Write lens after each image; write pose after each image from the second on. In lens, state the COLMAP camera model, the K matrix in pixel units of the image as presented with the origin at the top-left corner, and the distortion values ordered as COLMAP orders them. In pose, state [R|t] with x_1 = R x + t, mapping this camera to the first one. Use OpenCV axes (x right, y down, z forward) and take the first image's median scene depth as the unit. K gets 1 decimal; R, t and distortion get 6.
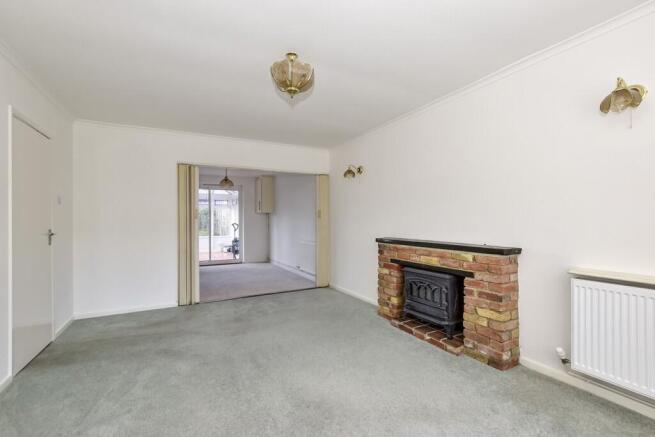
lens RADIAL K [[287.7, 0, 326.5], [0, 287.7, 220.3], [0, 0, 1]] dist [-0.003811, -0.000147]
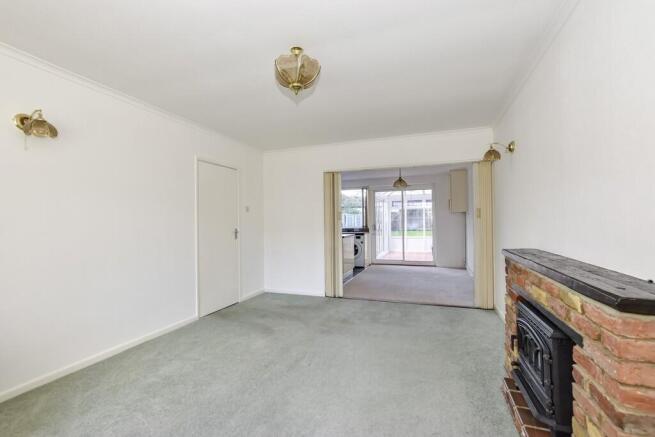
lens RADIAL K [[287.7, 0, 325.2], [0, 287.7, 219.6], [0, 0, 1]] dist [-0.003811, -0.000147]
pose [[0.666092, -0.009351, -0.745811, 0.338846], [0.008444, 0.999952, -0.004996, -0.004003], [0.745821, -0.002970, 0.666139, 0.228102]]
